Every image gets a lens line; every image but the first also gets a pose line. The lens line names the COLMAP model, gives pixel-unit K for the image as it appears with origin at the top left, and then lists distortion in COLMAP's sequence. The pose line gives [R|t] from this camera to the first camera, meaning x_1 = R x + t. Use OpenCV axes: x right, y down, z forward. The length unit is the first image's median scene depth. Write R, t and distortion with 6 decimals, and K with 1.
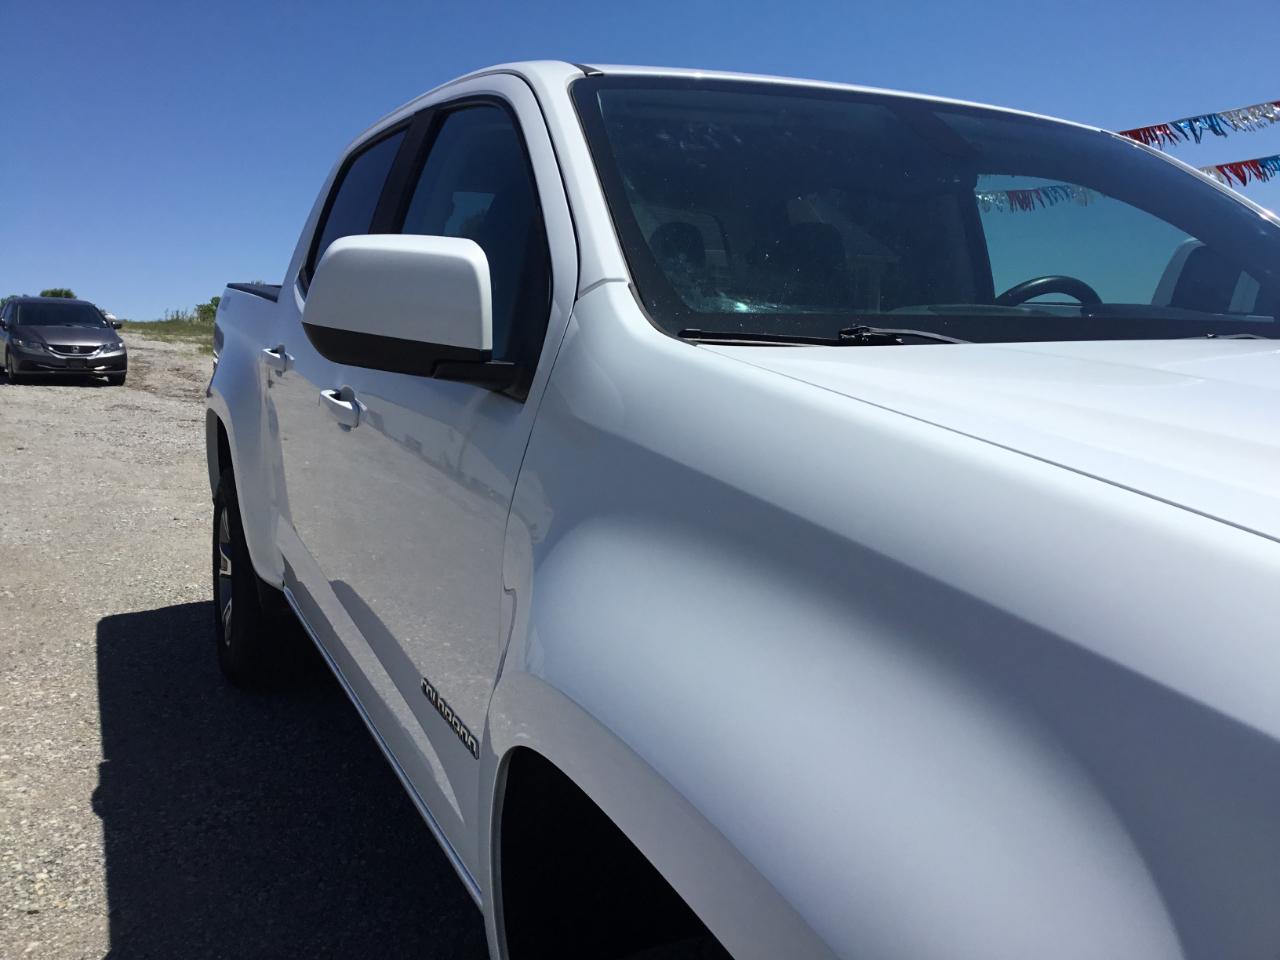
lens RADIAL K [[1165.1, 0, 646.6], [0, 1165.1, 476.4], [0, 0, 1]] dist [0.034203, 0.000000]
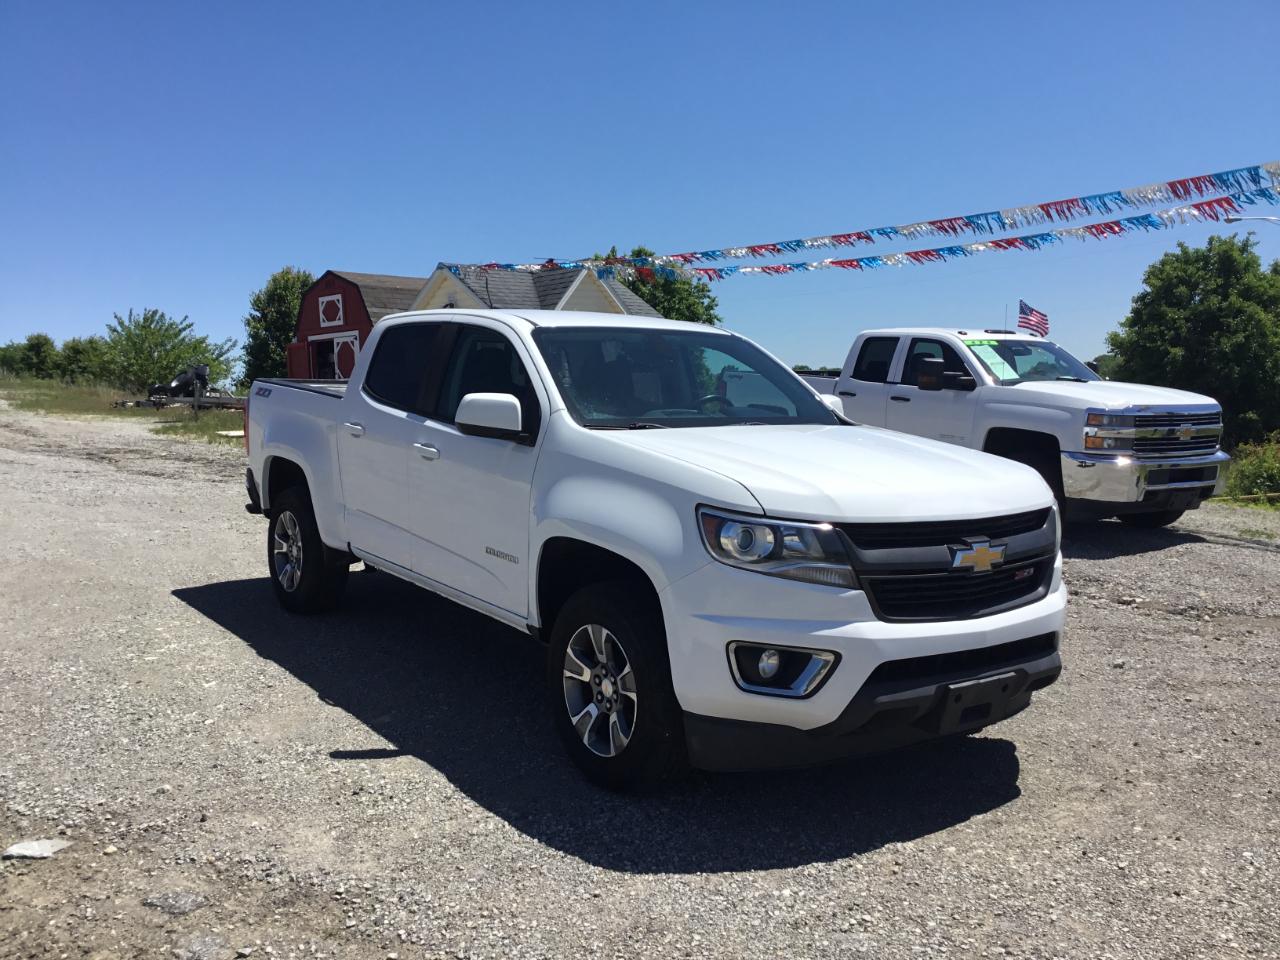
lens RADIAL K [[1165.1, 0, 648.4], [0, 1165.1, 481.7], [0, 0, 1]] dist [0.034203, 0.000000]
pose [[0.983572, -0.030649, 0.177893, -0.296208], [0.035837, 0.999019, -0.026027, 0.101739], [-0.176920, 0.031975, 0.983706, -1.765068]]
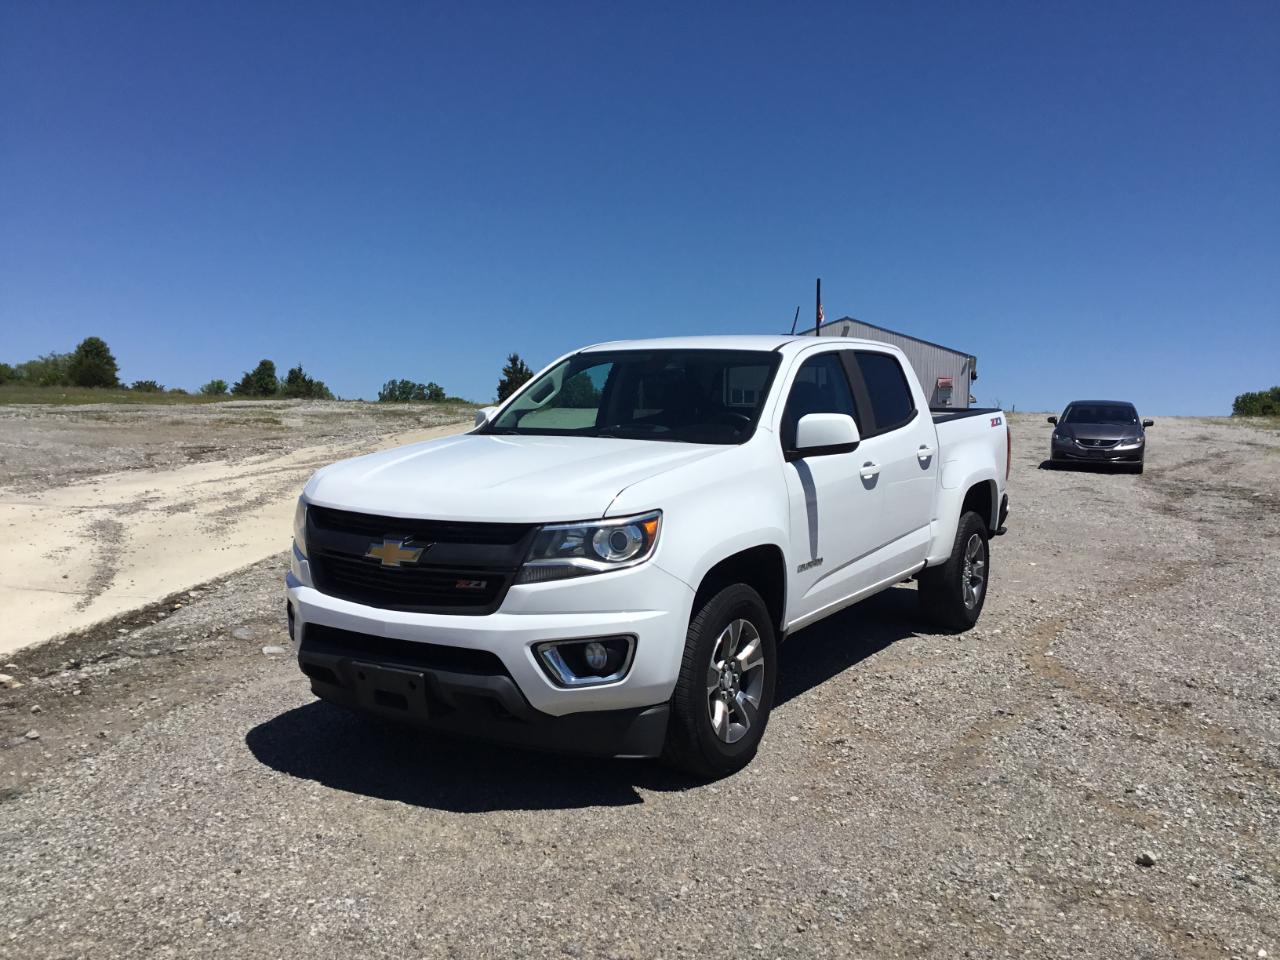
lens RADIAL K [[1165.1, 0, 639.5], [0, 1165.1, 471.2], [0, 0, 1]] dist [0.034203, 0.000000]
pose [[0.539055, 0.031153, -0.841694, 2.857072], [-0.102500, 0.994315, -0.028844, 0.062155], [0.836010, 0.101822, 0.539184, -0.609136]]
